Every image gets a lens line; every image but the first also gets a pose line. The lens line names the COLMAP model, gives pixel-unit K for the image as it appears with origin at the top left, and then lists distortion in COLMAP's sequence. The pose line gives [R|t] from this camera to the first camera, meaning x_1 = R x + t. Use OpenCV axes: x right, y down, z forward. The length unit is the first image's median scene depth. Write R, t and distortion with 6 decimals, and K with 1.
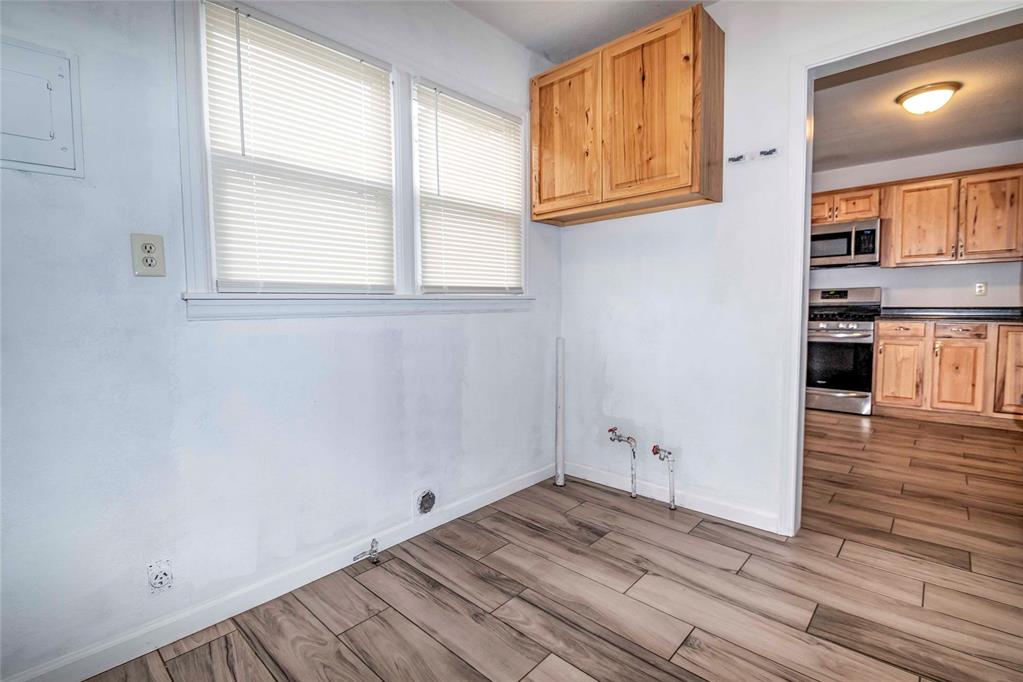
lens RADIAL K [[478.7, 0, 513.8], [0, 478.7, 337.8], [0, 0, 1]] dist [-0.001325, -0.000582]
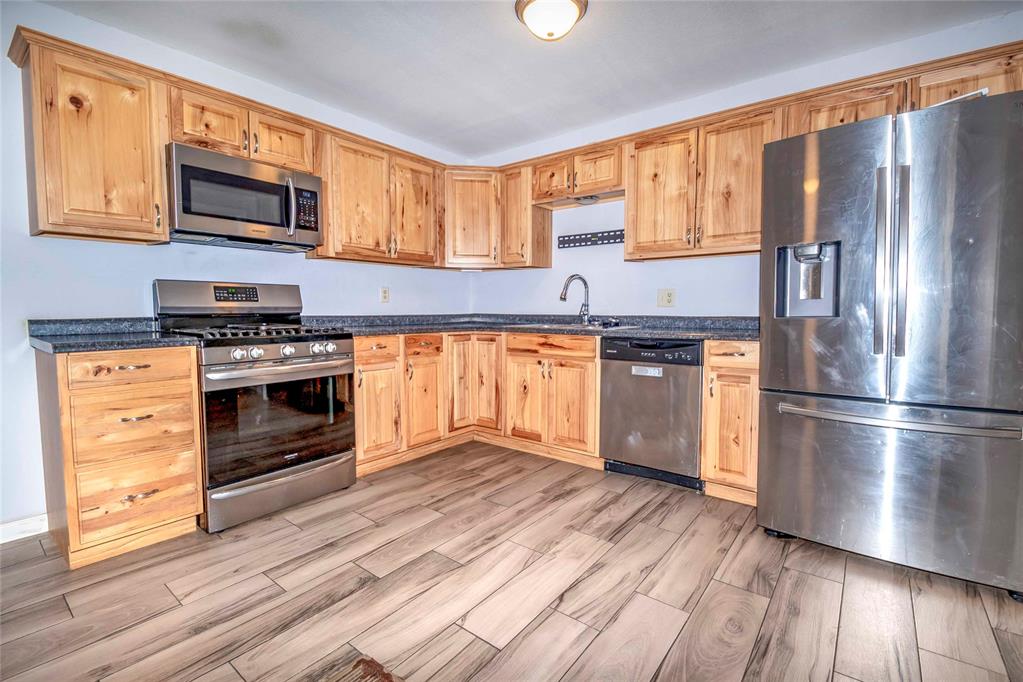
lens RADIAL K [[455.5, 0, 511.5], [0, 455.5, 341.0], [0, 0, 1]] dist [-0.000609, -0.003748]
pose [[-0.071261, -0.061993, 0.995529, 0.138276], [0.062711, 0.995814, 0.066499, -0.059962], [-0.995484, 0.067170, -0.067075, 0.849866]]
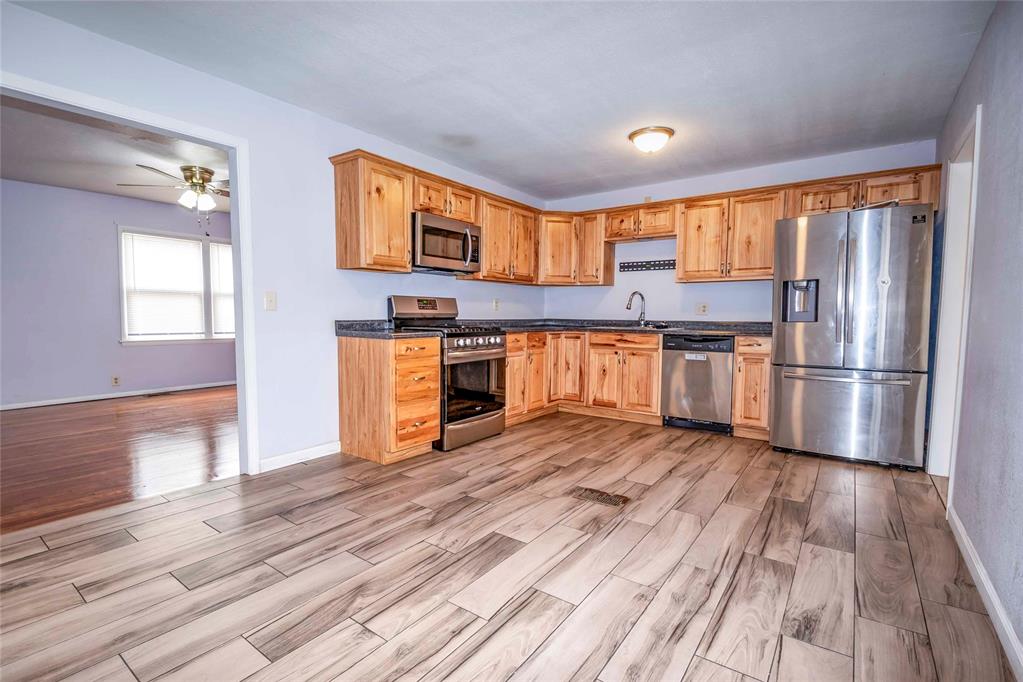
lens RADIAL K [[472.3, 0, 509.1], [0, 472.3, 351.2], [0, 0, 1]] dist [0.001224, 0.000164]
pose [[-0.111016, -0.070010, 0.991350, -0.198193], [0.055615, 0.995515, 0.076532, -0.075604], [-0.992261, 0.063630, -0.106624, 1.122151]]
